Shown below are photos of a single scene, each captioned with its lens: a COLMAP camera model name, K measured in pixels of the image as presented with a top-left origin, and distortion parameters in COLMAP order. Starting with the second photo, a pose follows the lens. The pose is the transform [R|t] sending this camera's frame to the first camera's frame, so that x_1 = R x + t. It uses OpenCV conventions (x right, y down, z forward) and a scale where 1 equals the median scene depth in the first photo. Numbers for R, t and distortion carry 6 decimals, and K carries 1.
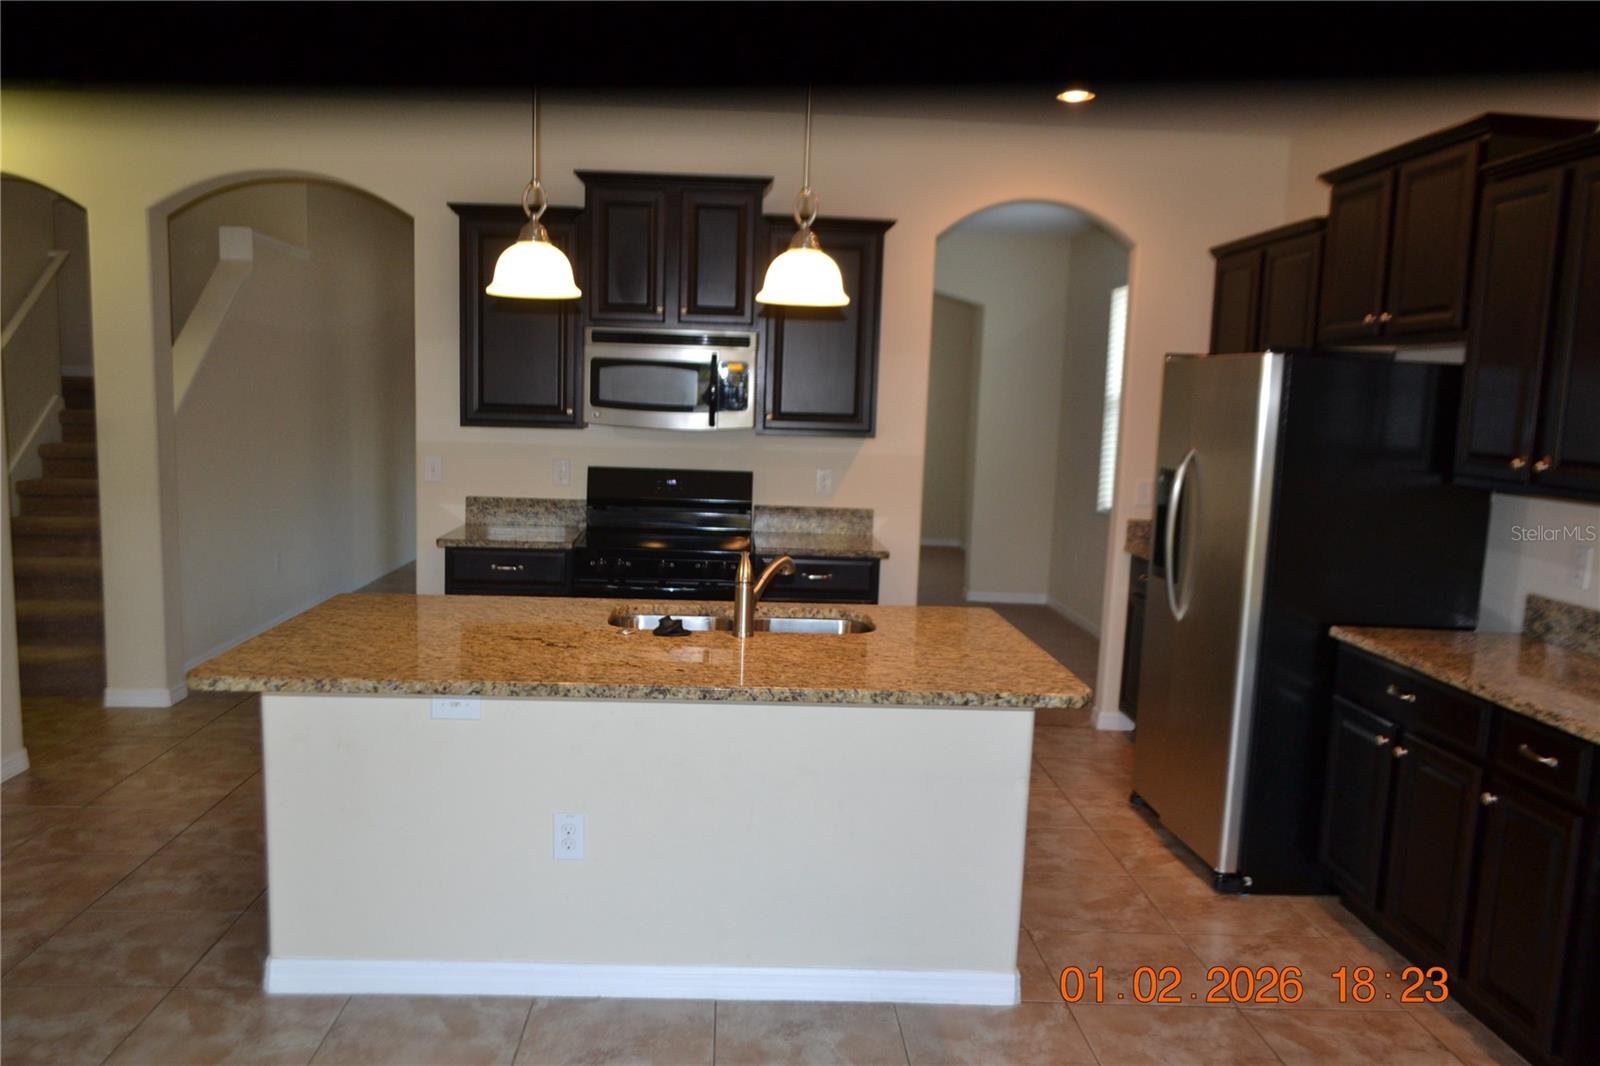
lens RADIAL K [[1263.9, 0, 771.1], [0, 1263.9, 553.7], [0, 0, 1]] dist [0.003976, -0.010832]
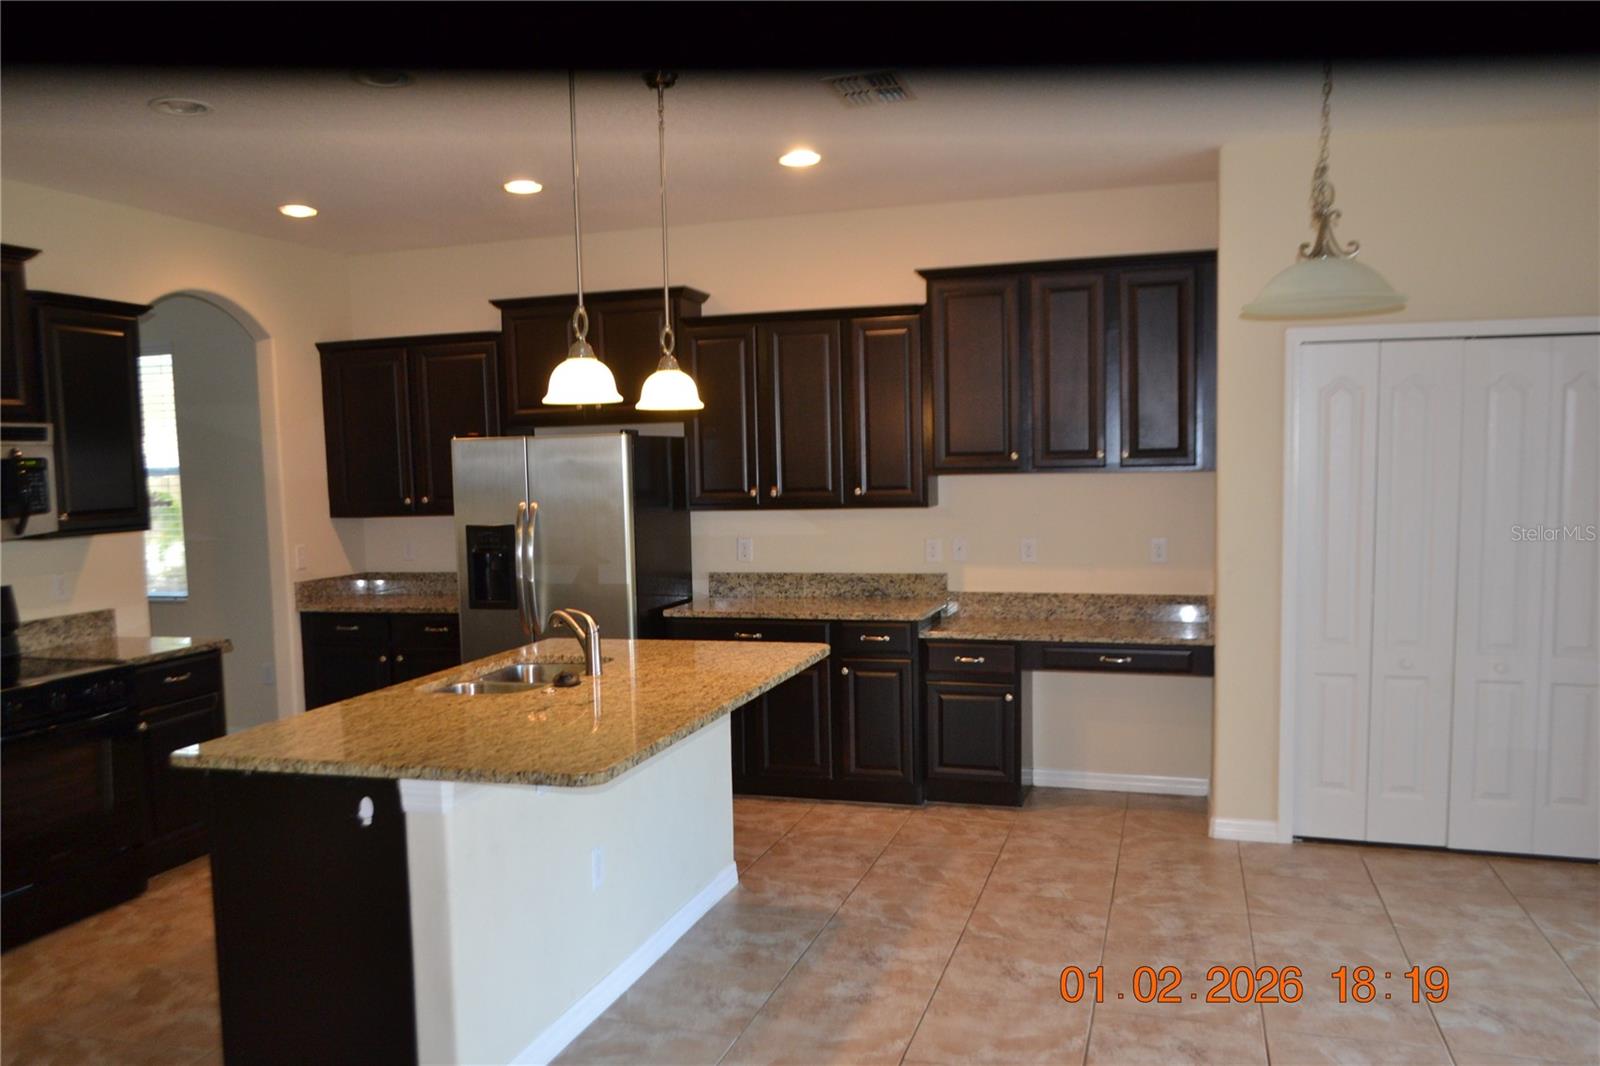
lens RADIAL K [[1263.9, 0, 752.9], [0, 1263.9, 573.2], [0, 0, 1]] dist [0.003976, -0.010832]
pose [[0.362049, -0.130345, 0.923001, -0.939788], [0.160326, 0.984127, 0.076089, -0.087322], [-0.918268, 0.120433, 0.377199, 0.332719]]
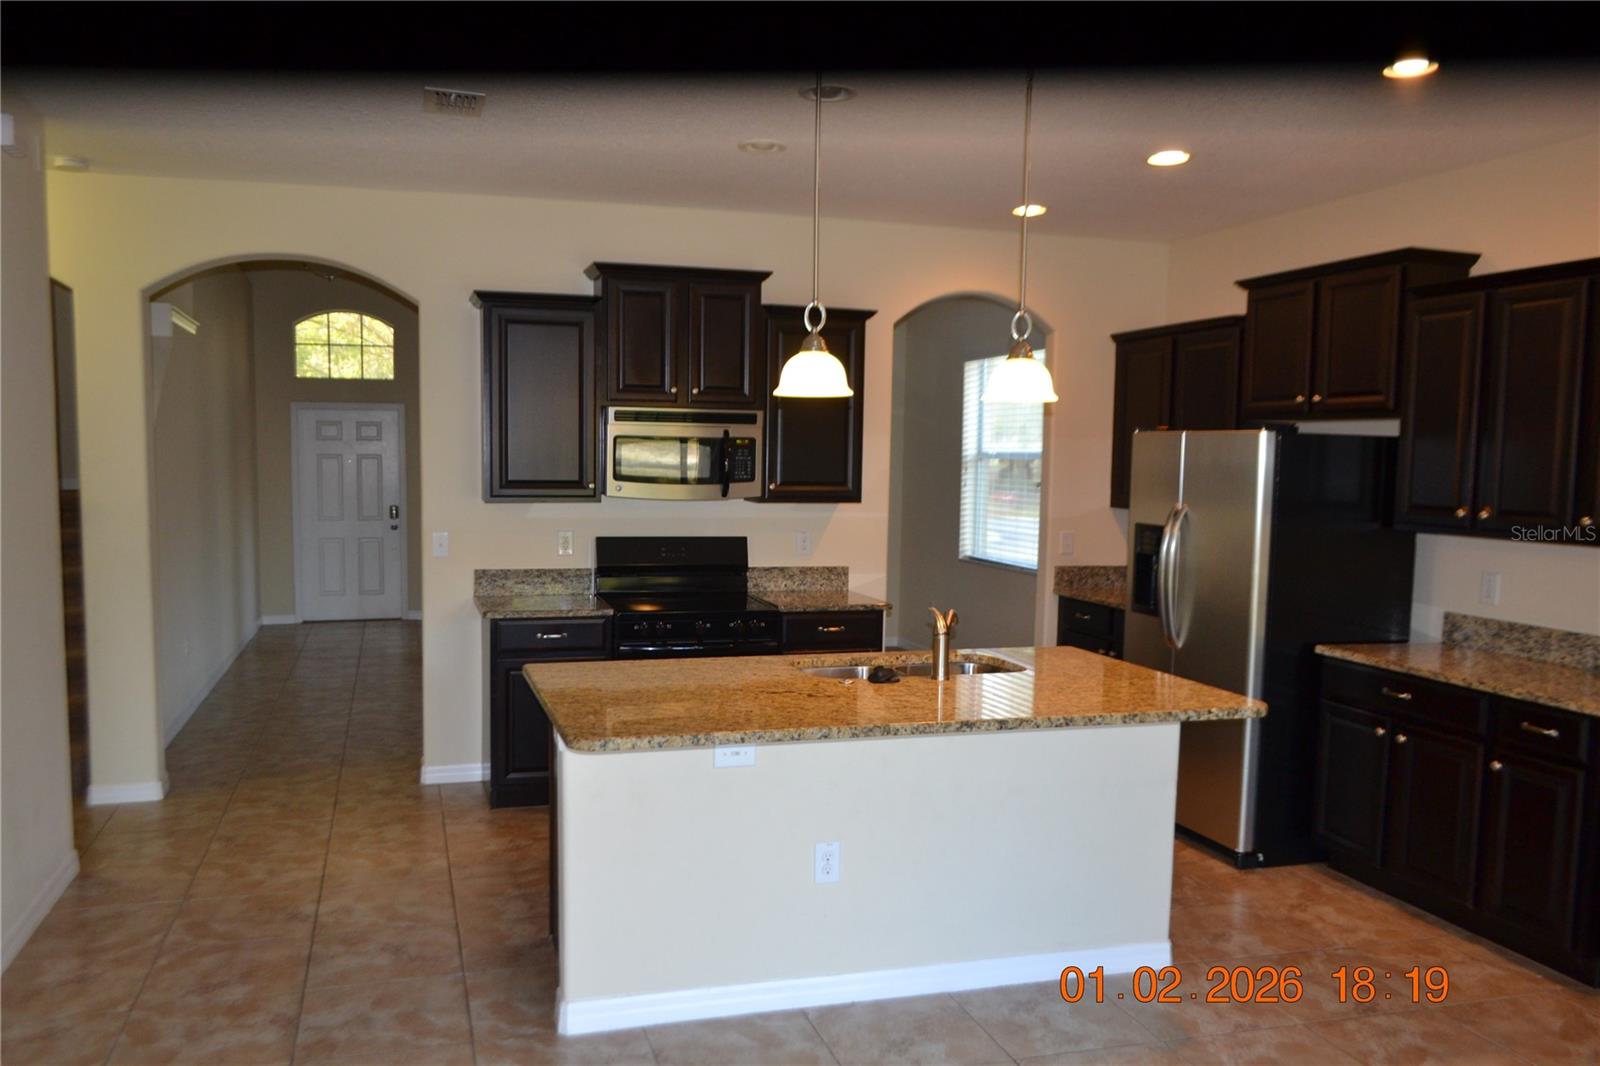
lens RADIAL K [[1263.9, 0, 772.0], [0, 1263.9, 560.1], [0, 0, 1]] dist [0.003976, -0.010832]
pose [[0.969099, -0.038434, 0.243659, -0.394665], [0.047620, 0.998355, -0.031921, -0.013220], [-0.242032, 0.042537, 0.969335, -0.092104]]
